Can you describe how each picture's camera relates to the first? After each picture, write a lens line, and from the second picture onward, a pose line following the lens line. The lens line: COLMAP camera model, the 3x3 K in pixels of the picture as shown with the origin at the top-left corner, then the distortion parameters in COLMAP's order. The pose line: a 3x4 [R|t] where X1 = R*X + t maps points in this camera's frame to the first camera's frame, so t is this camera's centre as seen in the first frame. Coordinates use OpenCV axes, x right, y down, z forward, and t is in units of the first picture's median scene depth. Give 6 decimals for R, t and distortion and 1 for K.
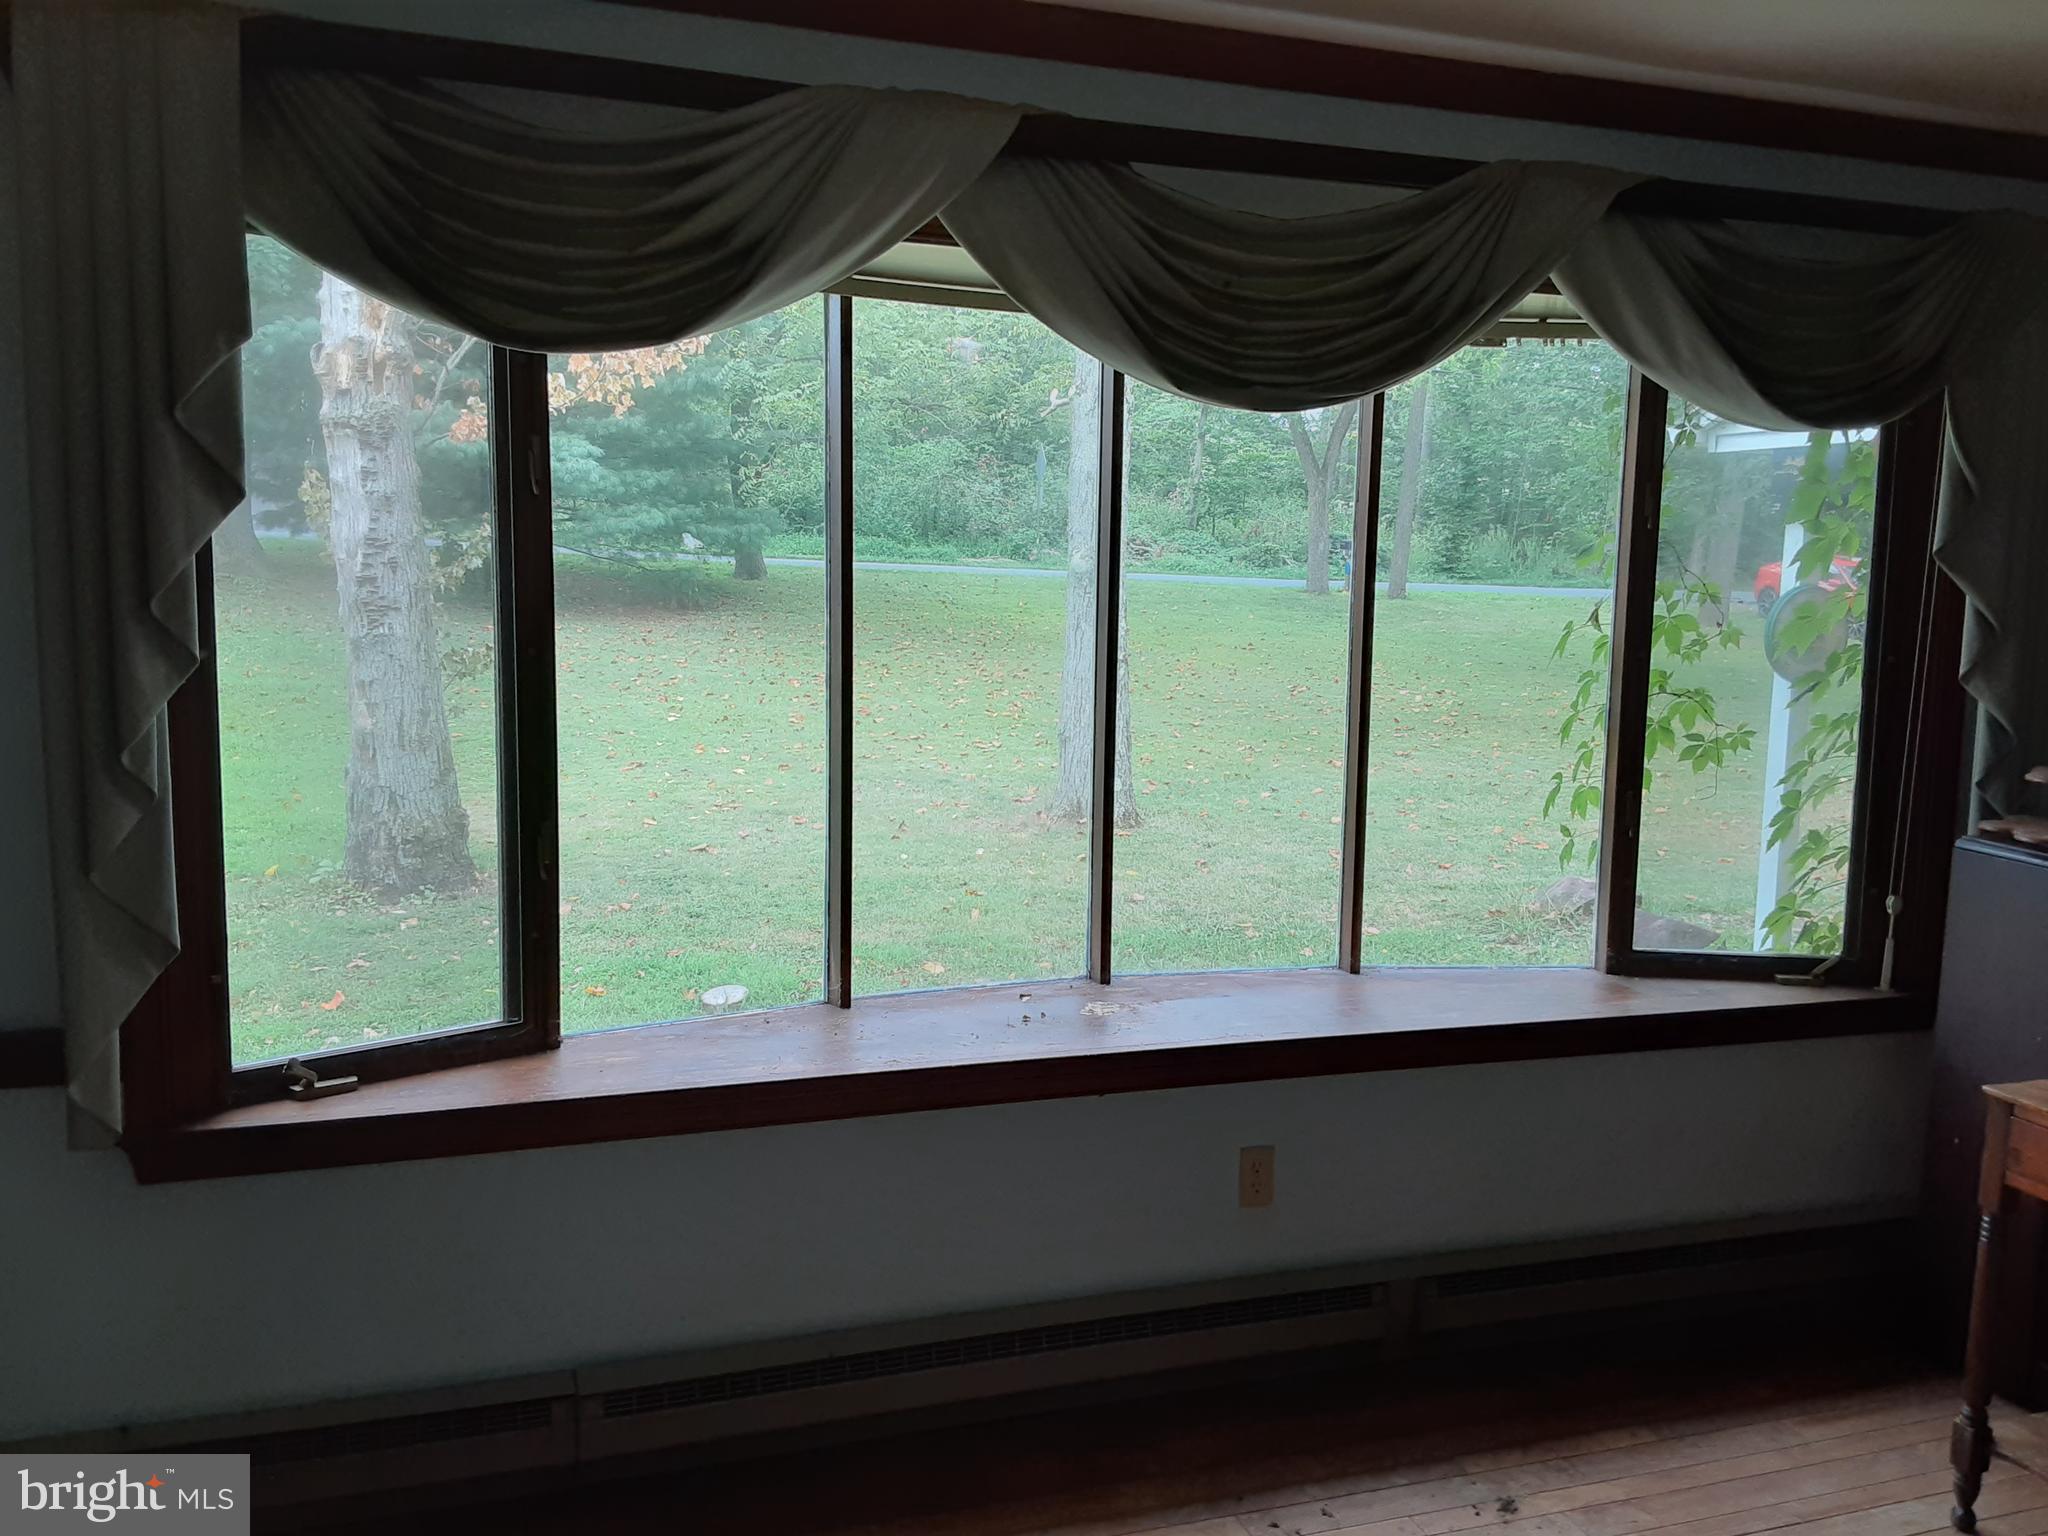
lens RADIAL K [[1640.3, 0, 1038.9], [0, 1640.3, 773.4], [0, 0, 1]] dist [0.046214, -0.012793]
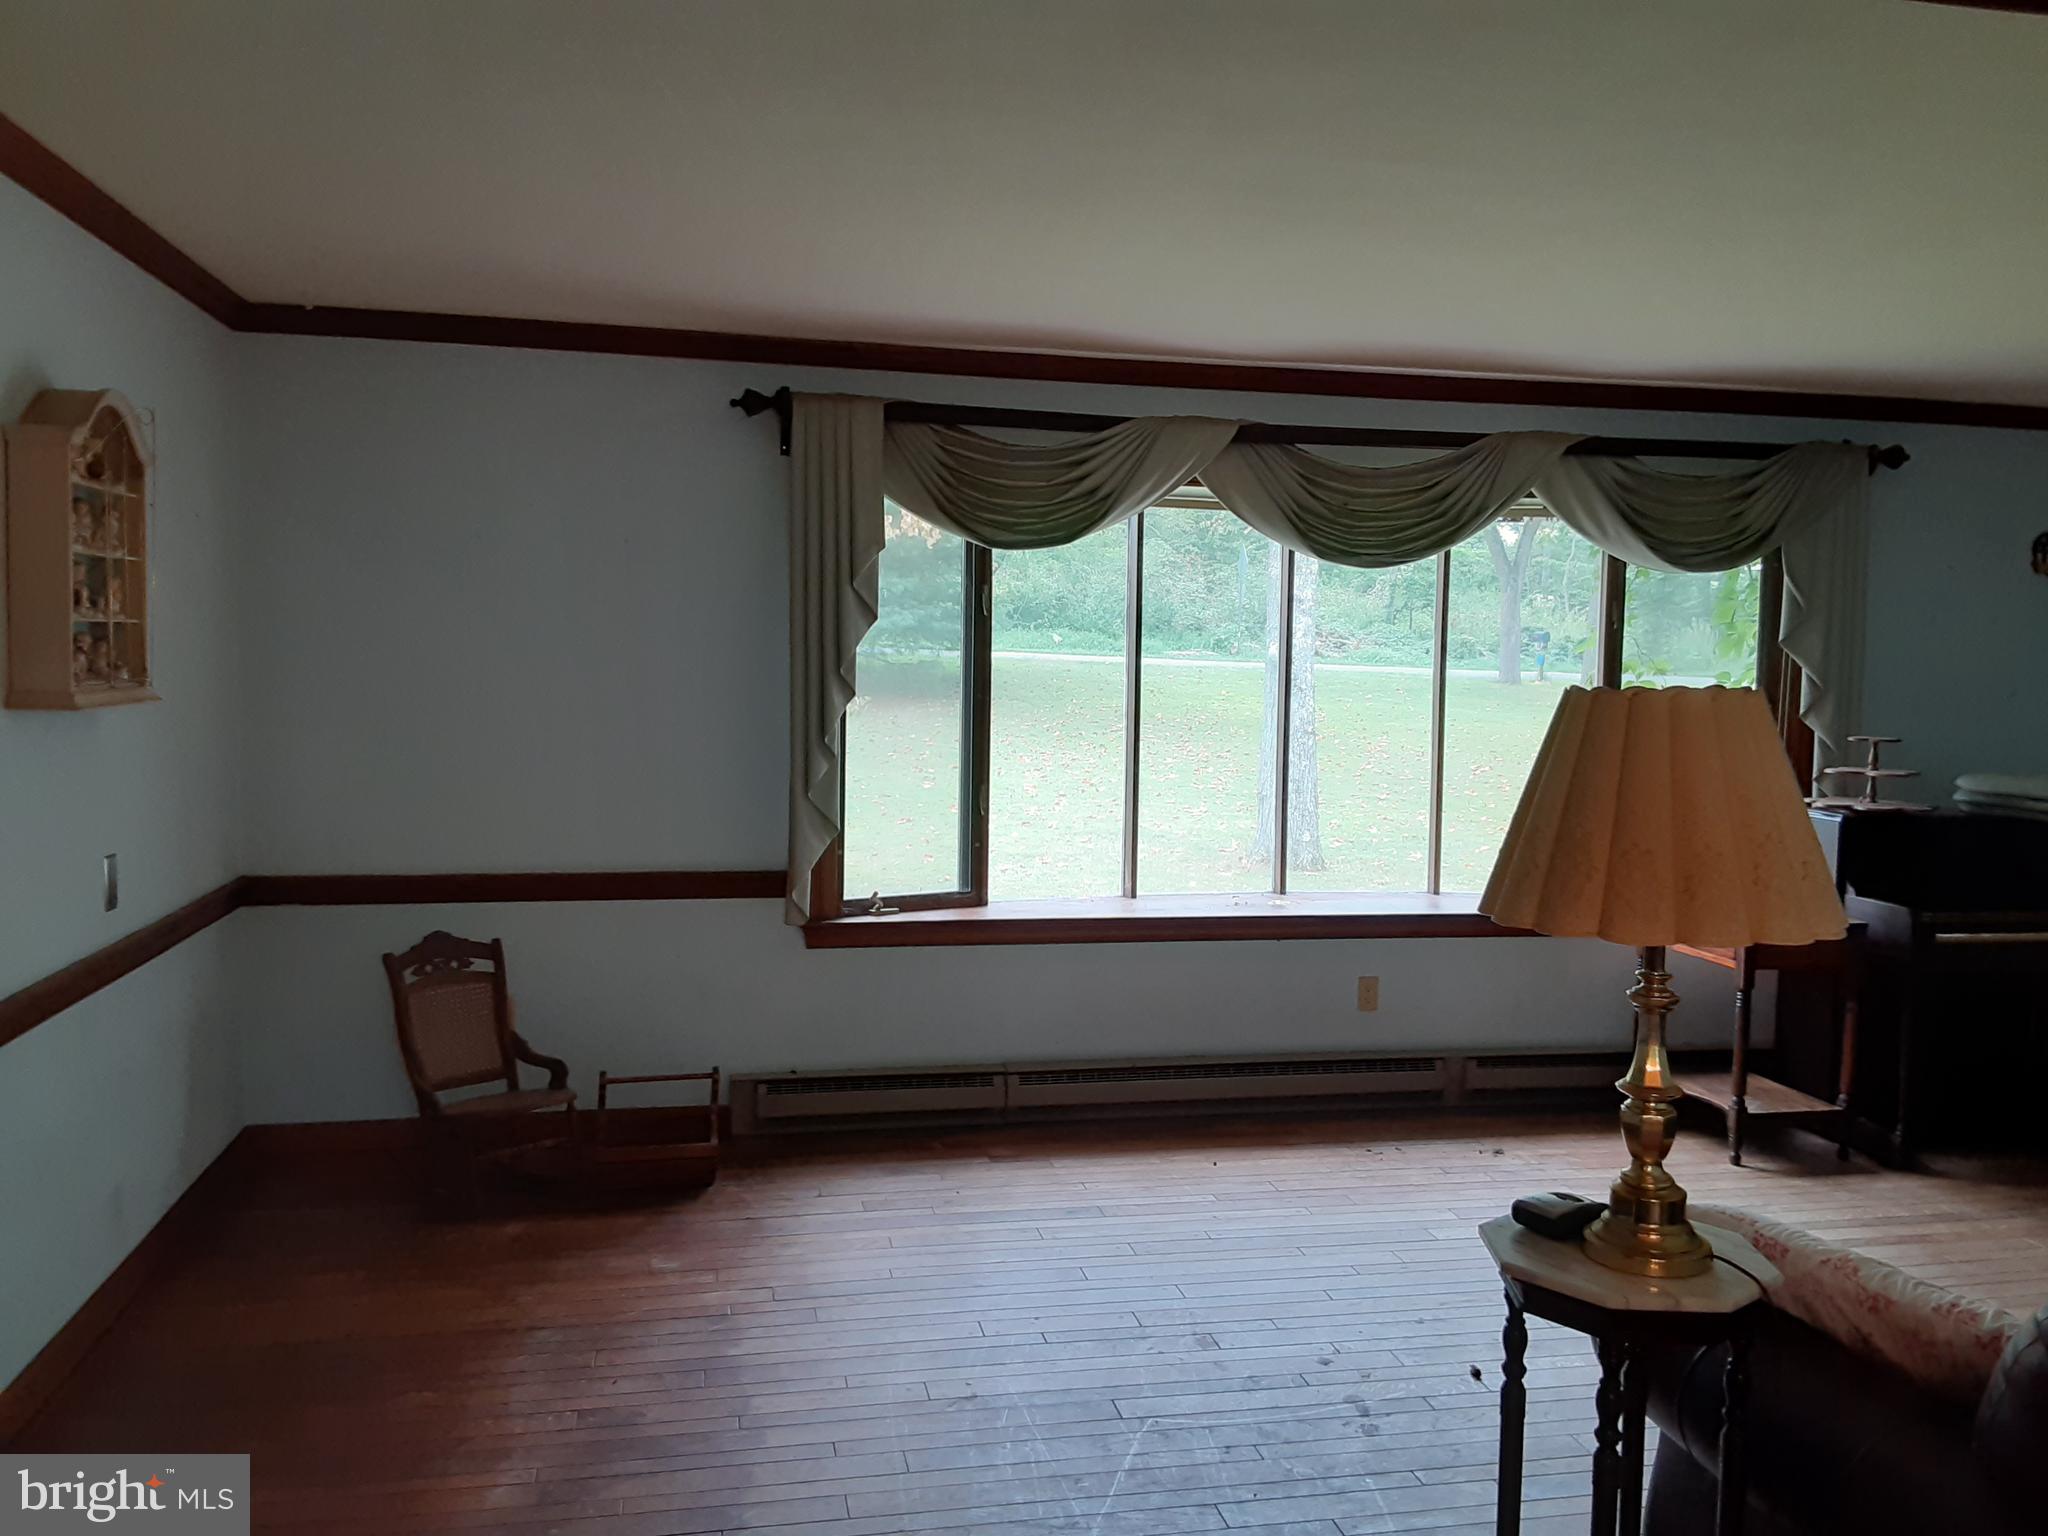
lens RADIAL K [[1640.3, 0, 1021.8], [0, 1640.3, 783.9], [0, 0, 1]] dist [0.046214, -0.012793]
pose [[0.991370, 0.006418, -0.130934, -0.007072], [-0.013012, 0.998686, -0.049563, 0.117380], [0.130444, 0.050839, 0.990151, -0.844107]]
